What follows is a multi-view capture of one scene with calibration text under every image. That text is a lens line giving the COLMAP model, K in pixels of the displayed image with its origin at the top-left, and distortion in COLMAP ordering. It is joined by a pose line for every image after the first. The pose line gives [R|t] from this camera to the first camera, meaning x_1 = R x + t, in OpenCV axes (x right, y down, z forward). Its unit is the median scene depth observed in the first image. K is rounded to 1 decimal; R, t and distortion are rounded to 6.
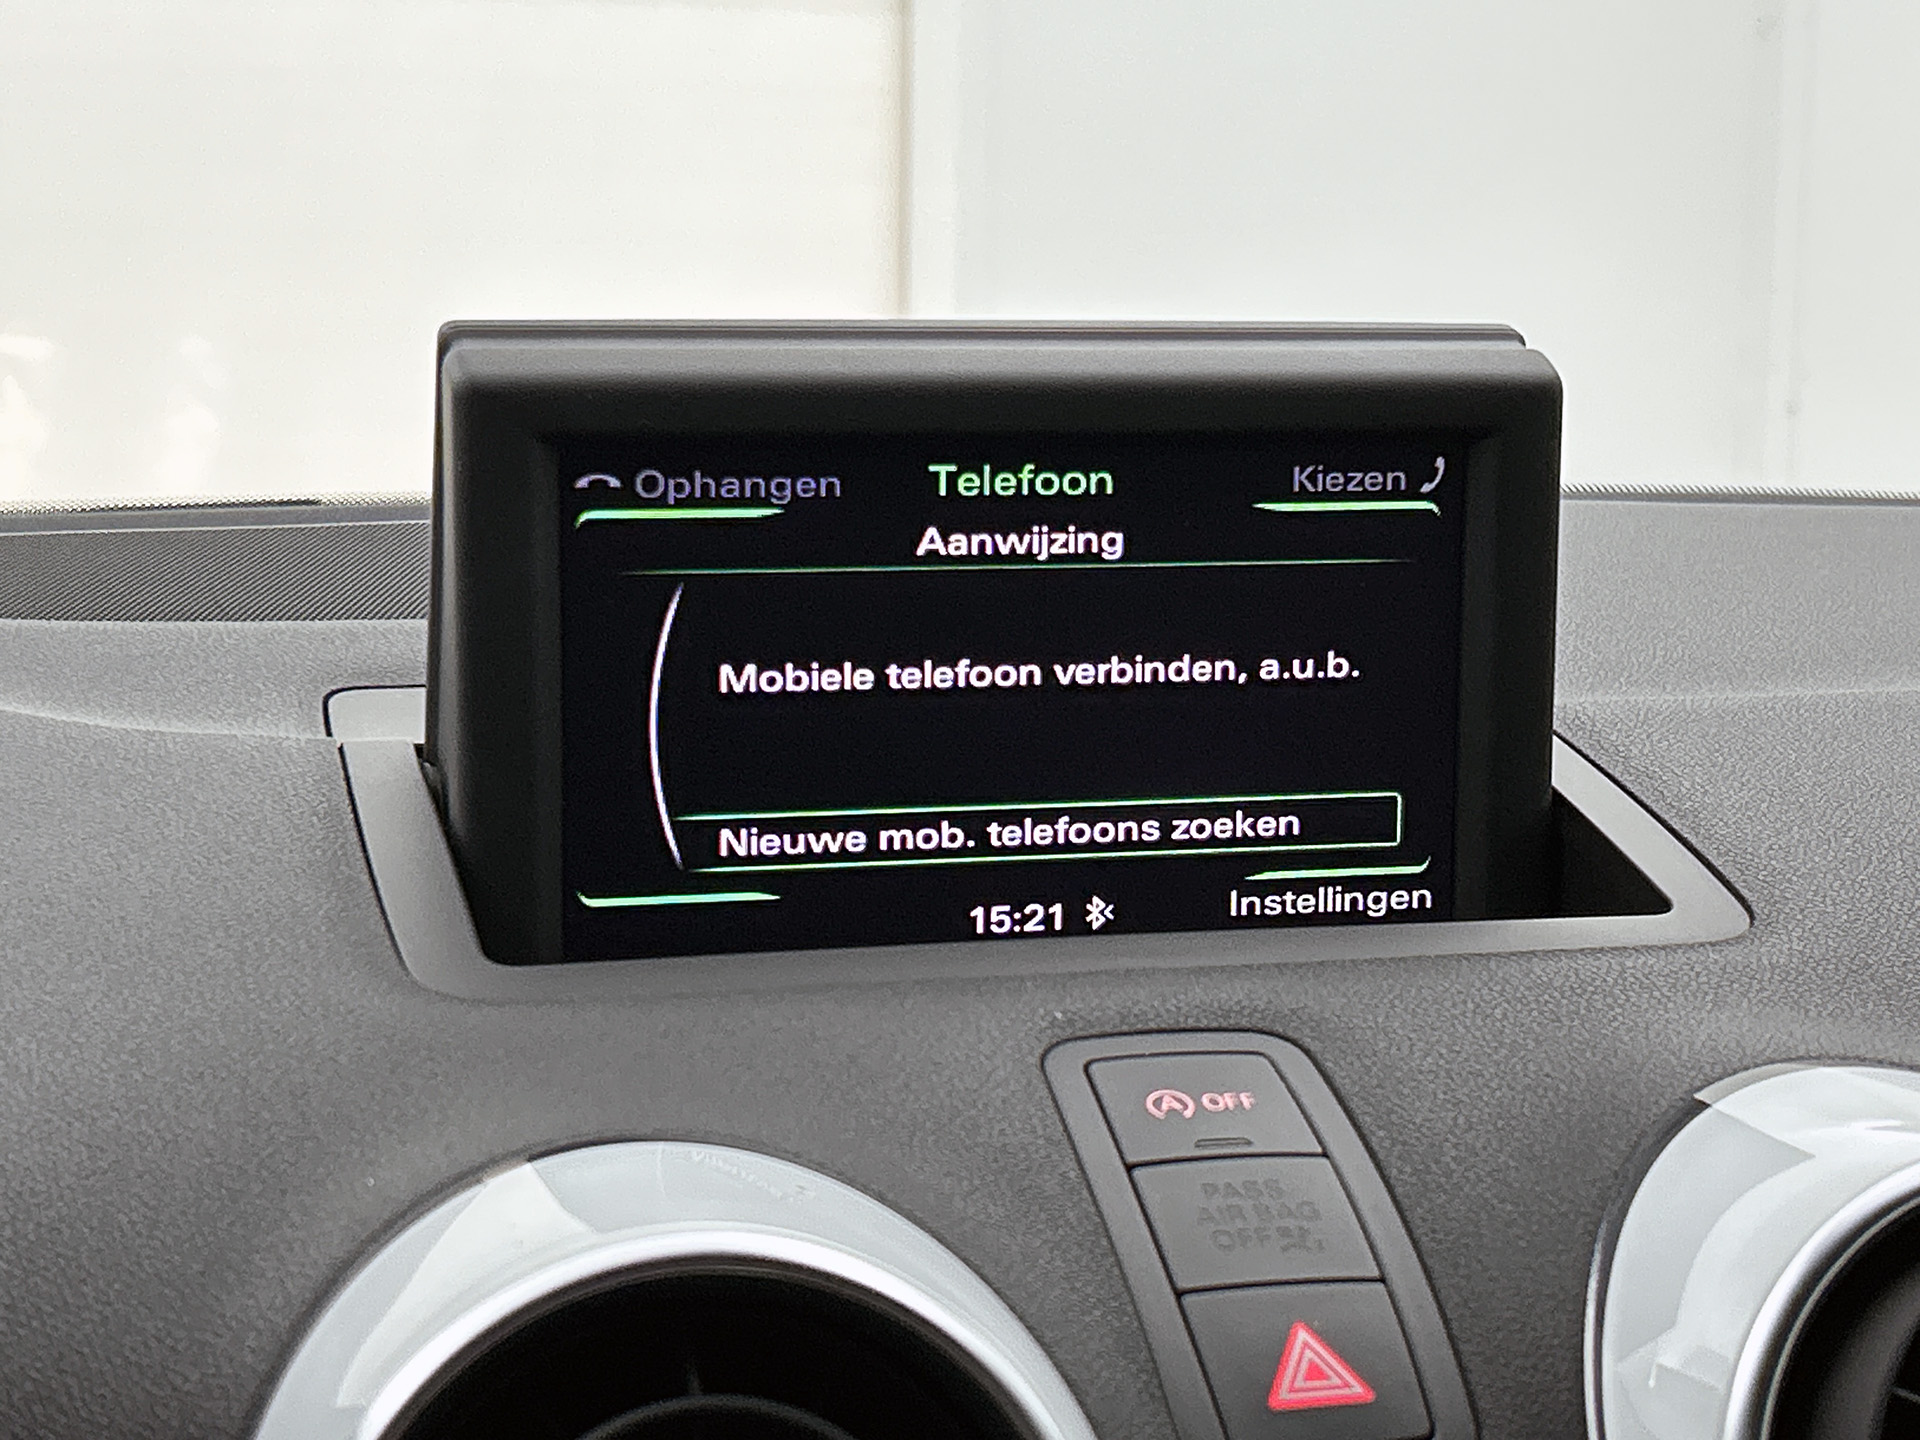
lens RADIAL K [[3599.9, 0, 987.4], [0, 3599.9, 711.7], [0, 0, 1]] dist [0.066214, 0.012699]
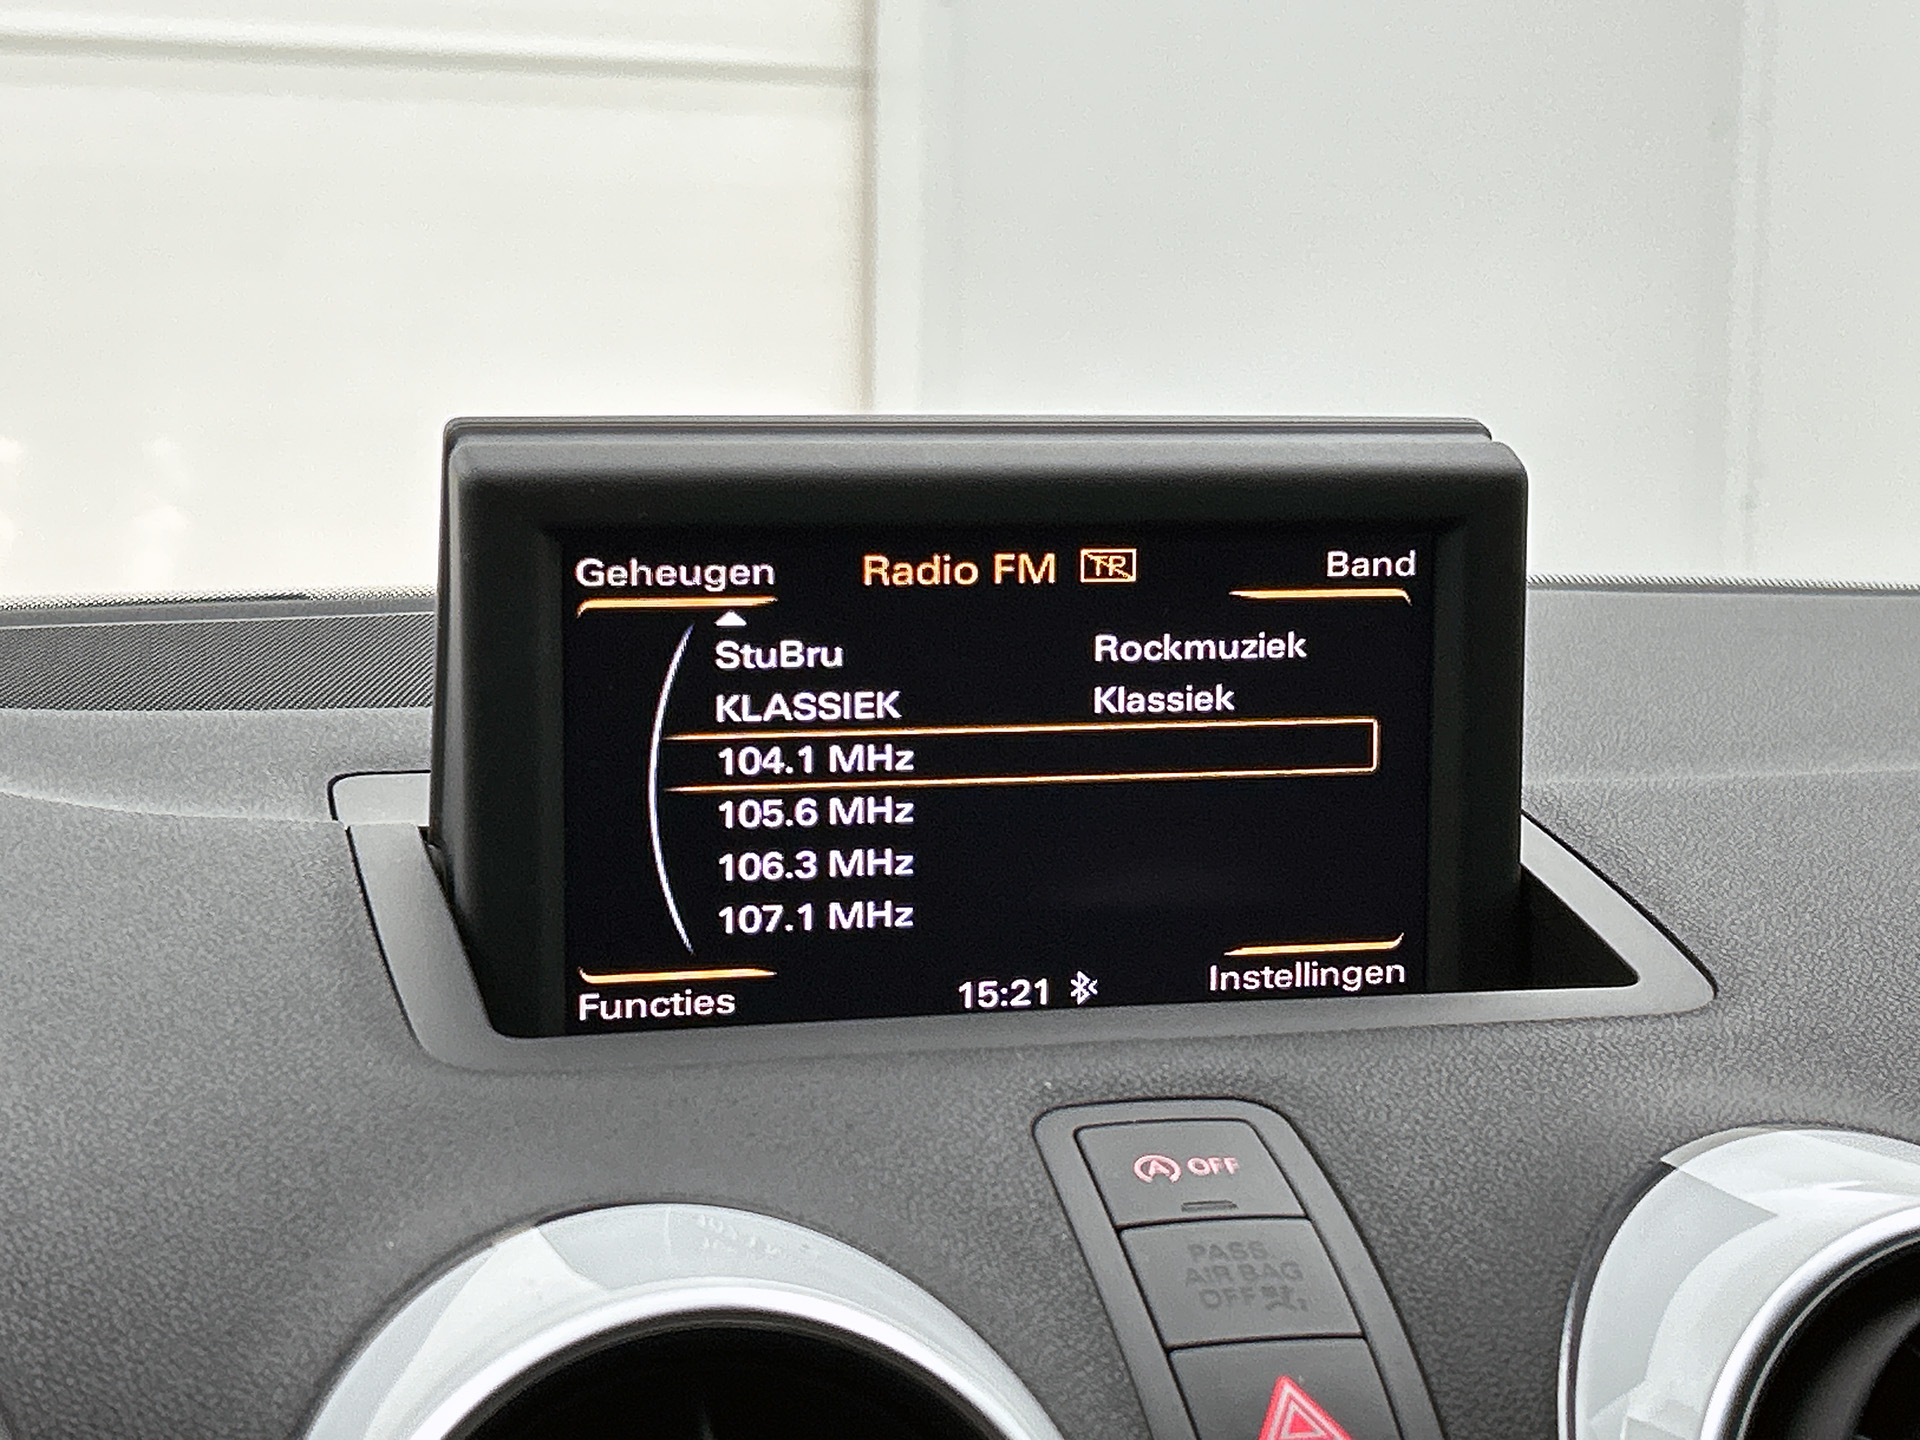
lens RADIAL K [[3605.5, 0, 960.0], [0, 3605.5, 720.0], [0, 0, 1]] dist [0.091268, -0.351564]
pose [[0.999985, -0.003578, 0.004095, -0.009482], [0.003677, 0.999699, -0.024277, 0.004612], [-0.004006, 0.024291, 0.999697, -0.040479]]
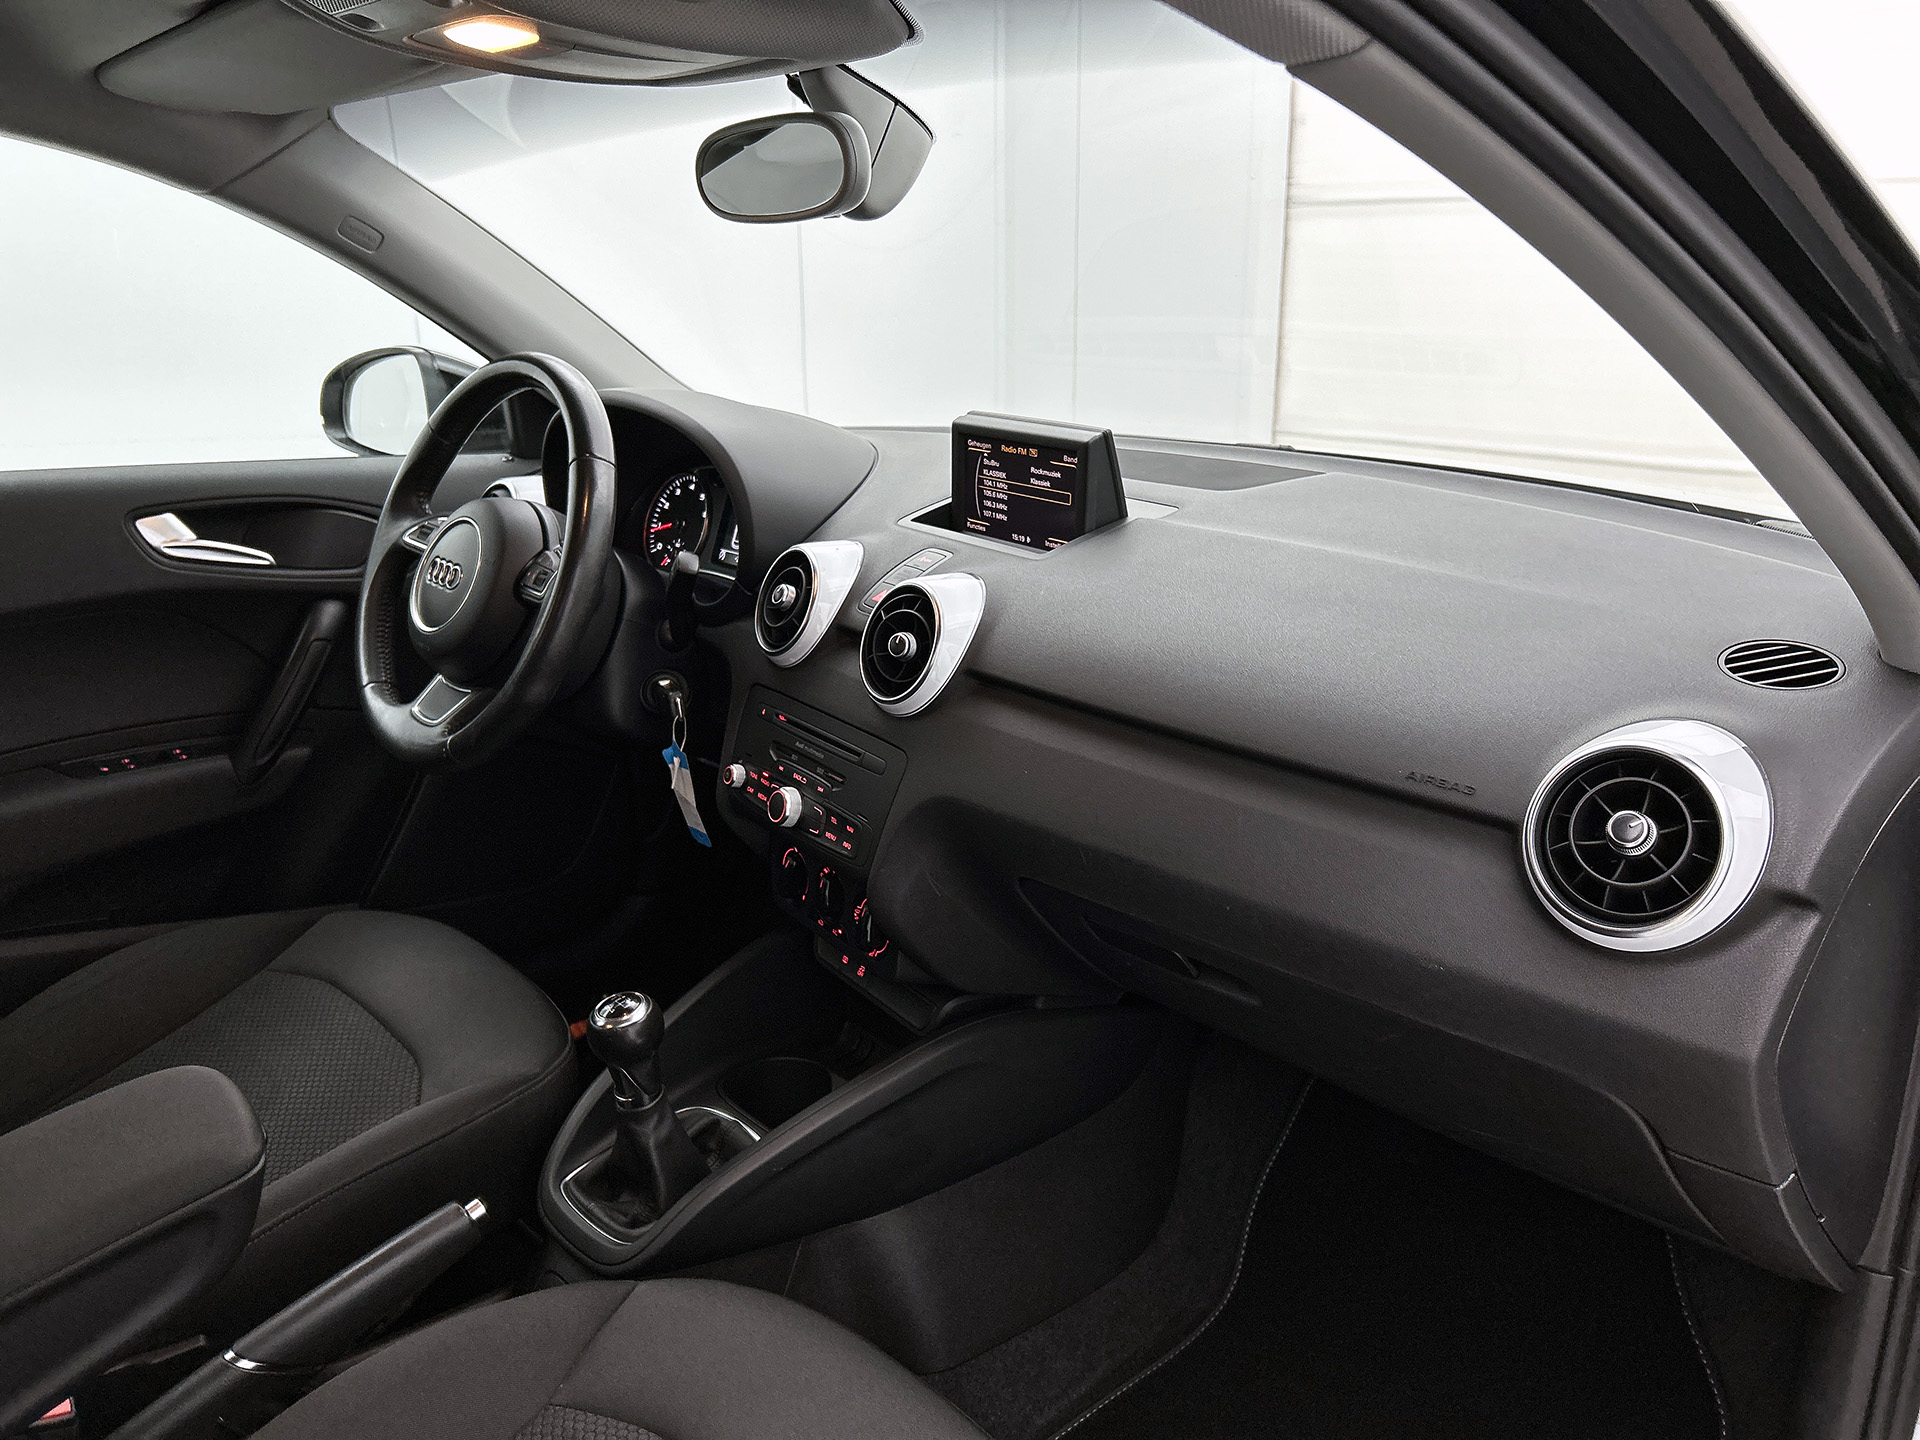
lens RADIAL K [[1446.2, 0, 960.0], [0, 1446.2, 720.0], [0, 0, 1]] dist [0.008573, 0.002782]
pose [[0.363890, 0.273049, -0.890521, 2.136892], [-0.123026, 0.961781, 0.244627, -0.211534], [0.923282, 0.020540, 0.383574, 0.160034]]
